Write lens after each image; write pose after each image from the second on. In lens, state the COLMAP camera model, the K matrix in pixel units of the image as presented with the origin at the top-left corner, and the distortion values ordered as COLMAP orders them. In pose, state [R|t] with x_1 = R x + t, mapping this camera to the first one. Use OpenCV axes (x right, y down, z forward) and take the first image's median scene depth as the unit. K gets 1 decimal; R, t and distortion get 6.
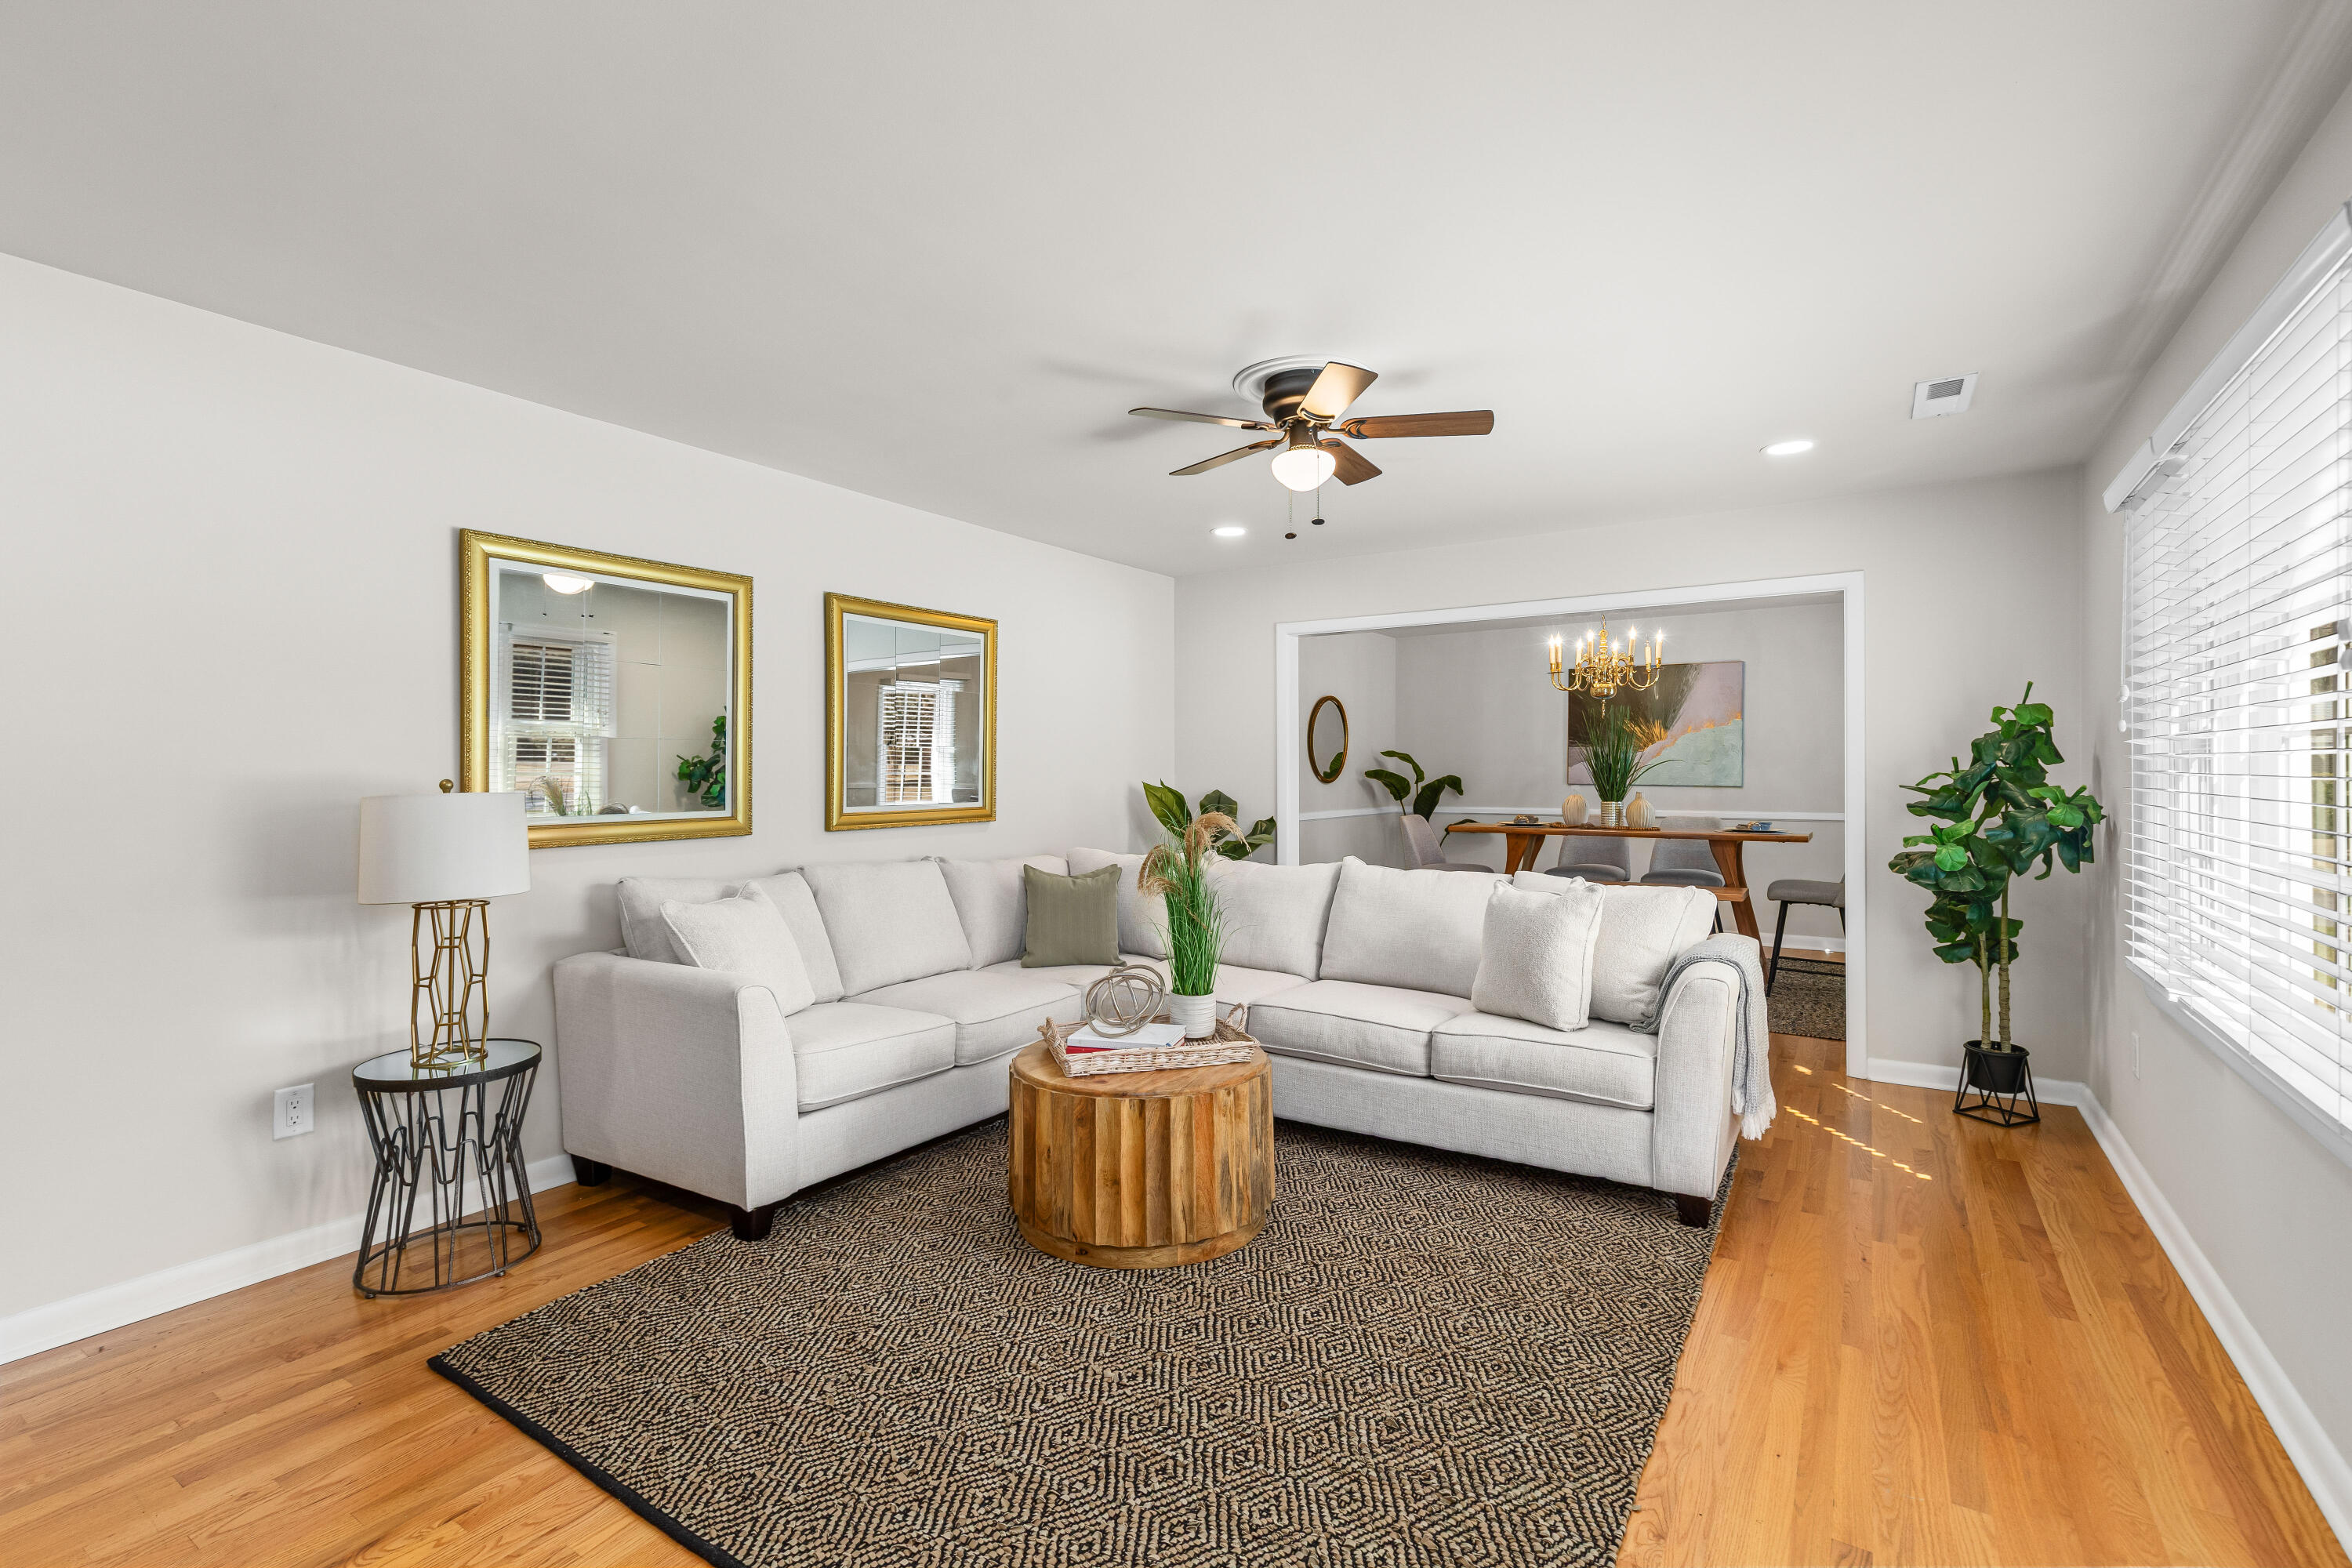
lens RADIAL K [[1079.4, 0, 1199.1], [0, 1079.4, 771.2], [0, 0, 1]] dist [-0.002104, -0.000450]
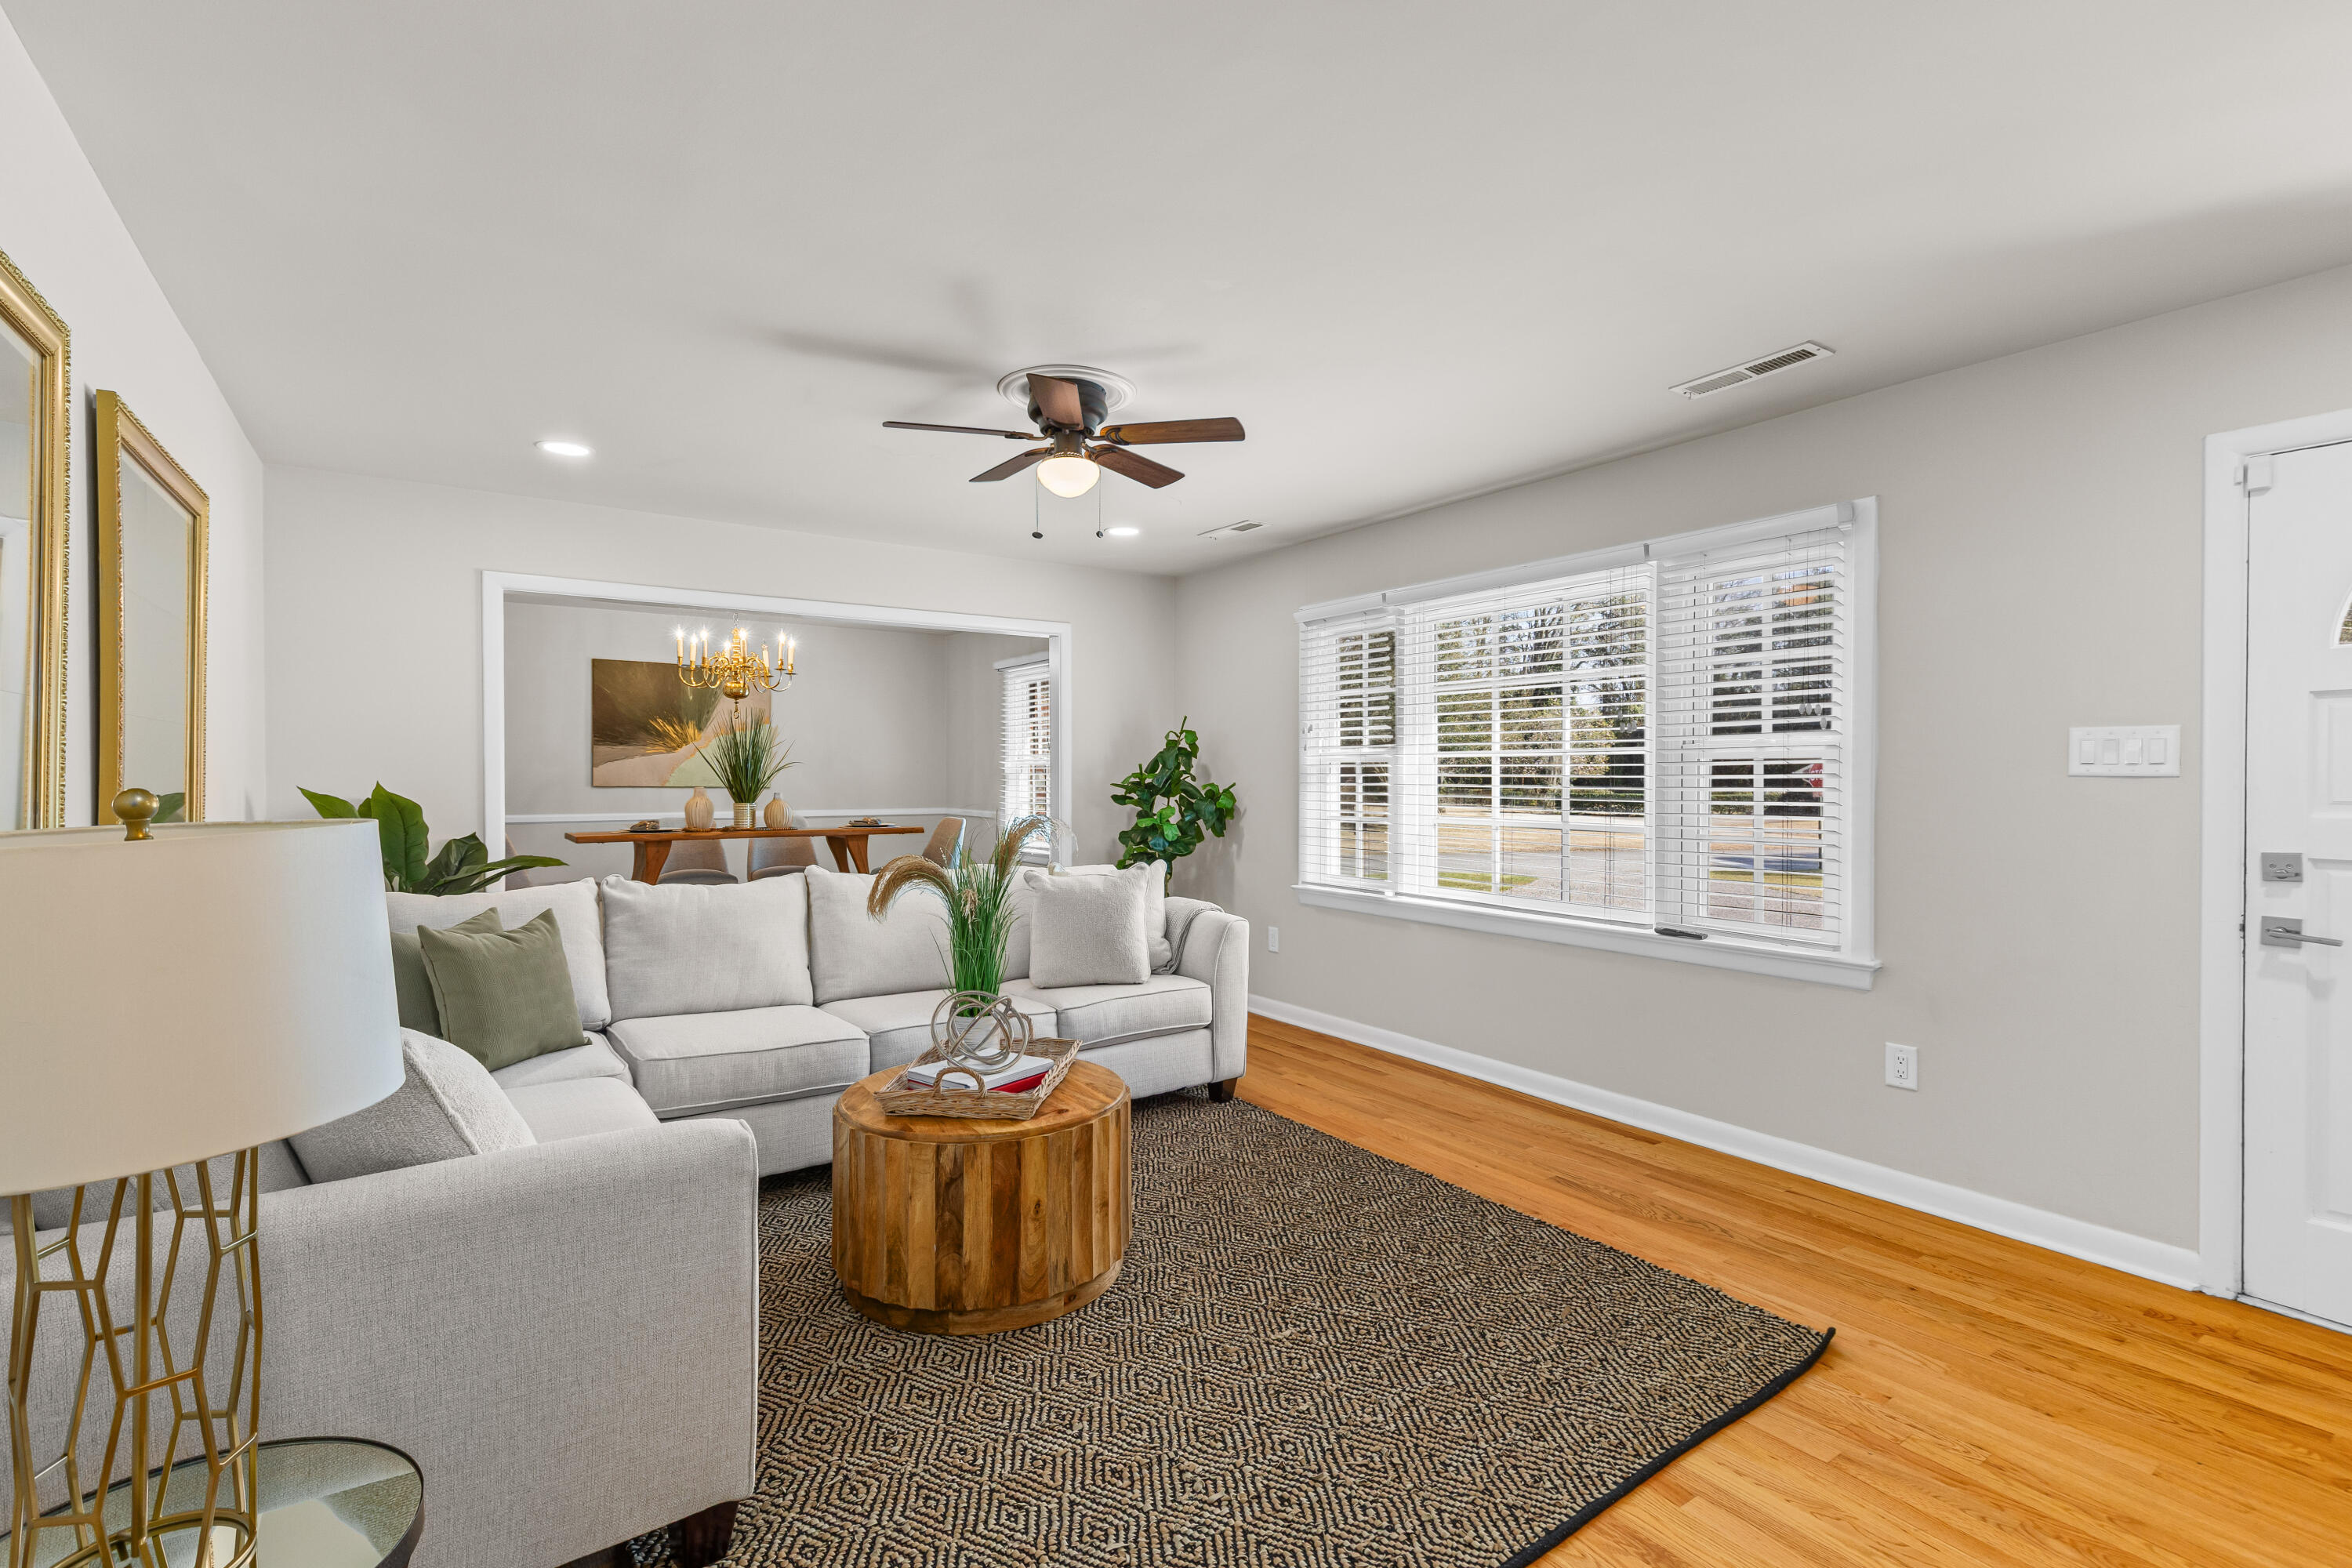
lens RADIAL K [[1079.4, 0, 1181.6], [0, 1079.4, 779.2], [0, 0, 1]] dist [-0.002104, -0.000450]
pose [[0.403970, -0.008268, 0.914735, -0.423334], [-0.000248, 0.999958, 0.009148, -0.004101], [-0.914772, -0.003922, 0.403951, 0.247081]]
